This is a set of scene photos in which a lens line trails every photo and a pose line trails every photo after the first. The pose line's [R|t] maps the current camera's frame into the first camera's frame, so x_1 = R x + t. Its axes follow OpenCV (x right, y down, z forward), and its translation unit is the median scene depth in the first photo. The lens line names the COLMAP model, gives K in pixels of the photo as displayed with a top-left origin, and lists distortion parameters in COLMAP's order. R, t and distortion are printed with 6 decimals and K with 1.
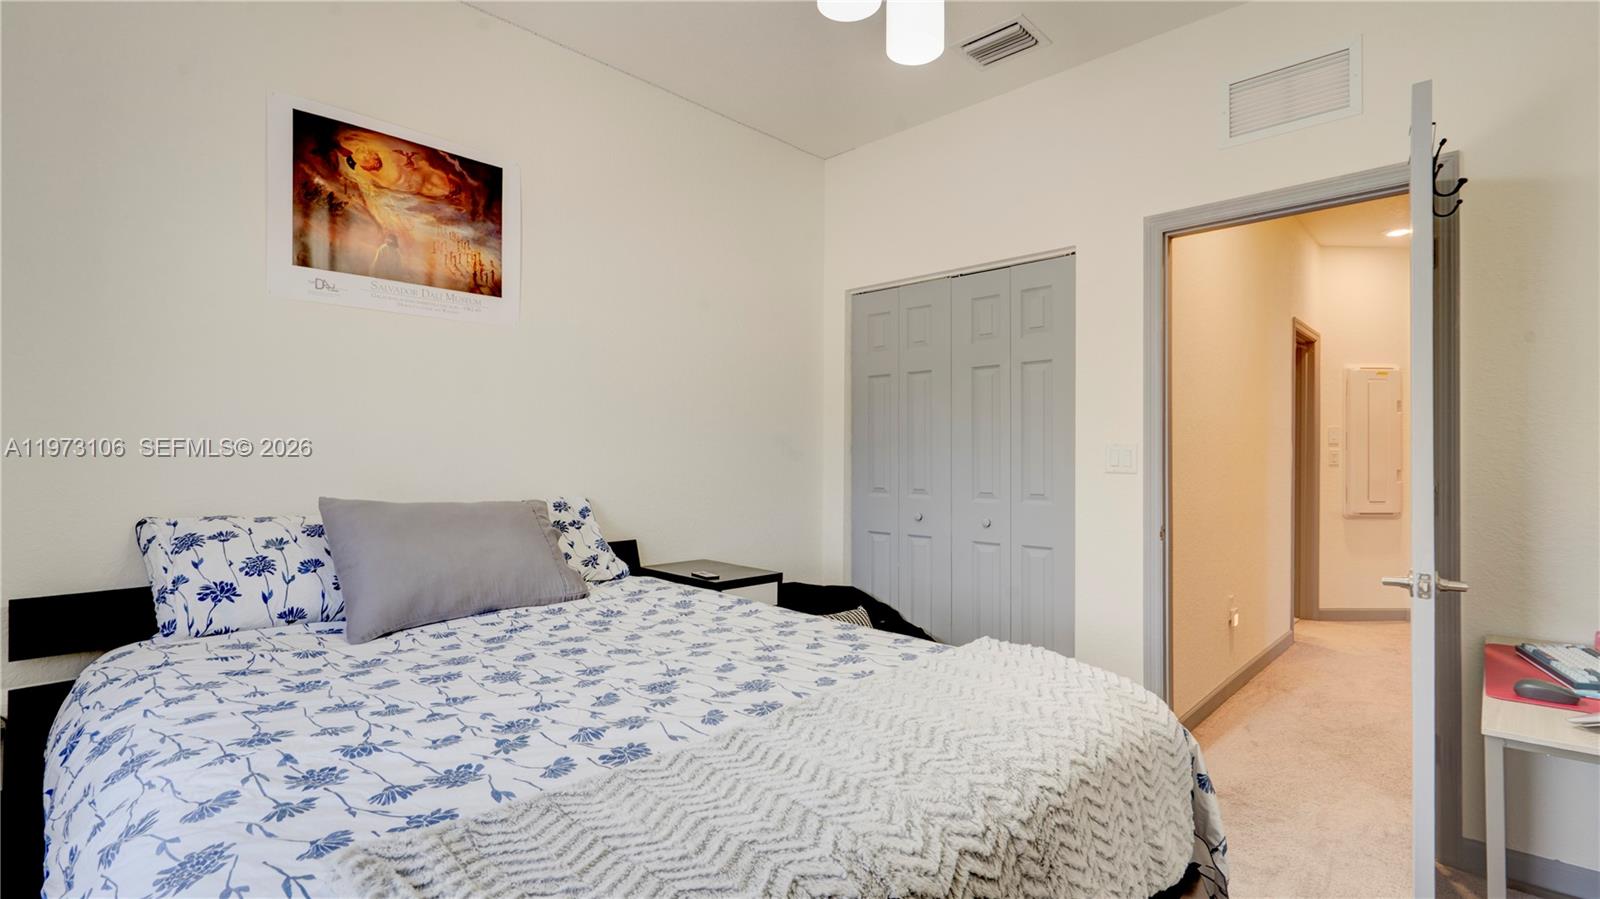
lens RADIAL K [[743.6, 0, 800.0], [0, 743.6, 449.5], [0, 0, 1]] dist [-0.002048, 0.000810]
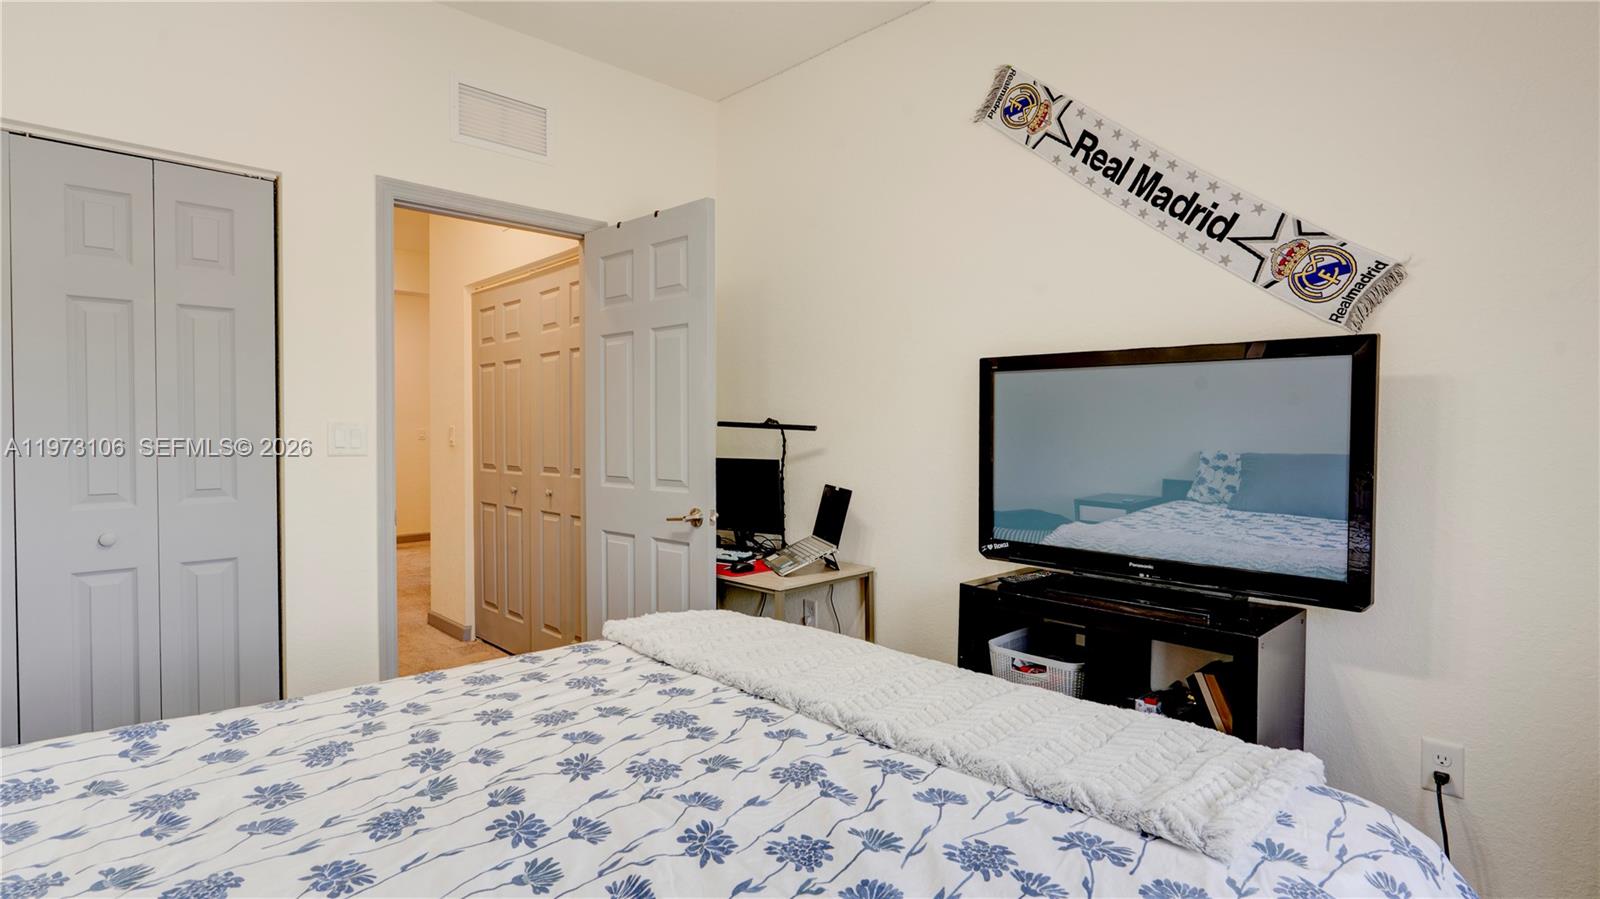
lens RADIAL K [[766.4, 0, 801.3], [0, 766.4, 452.0], [0, 0, 1]] dist [-0.001748, 0.000521]
pose [[0.049174, -0.030910, 0.998312, -0.774307], [-0.014919, 0.999387, 0.031678, -0.014643], [-0.998679, -0.016451, 0.048682, 0.696411]]
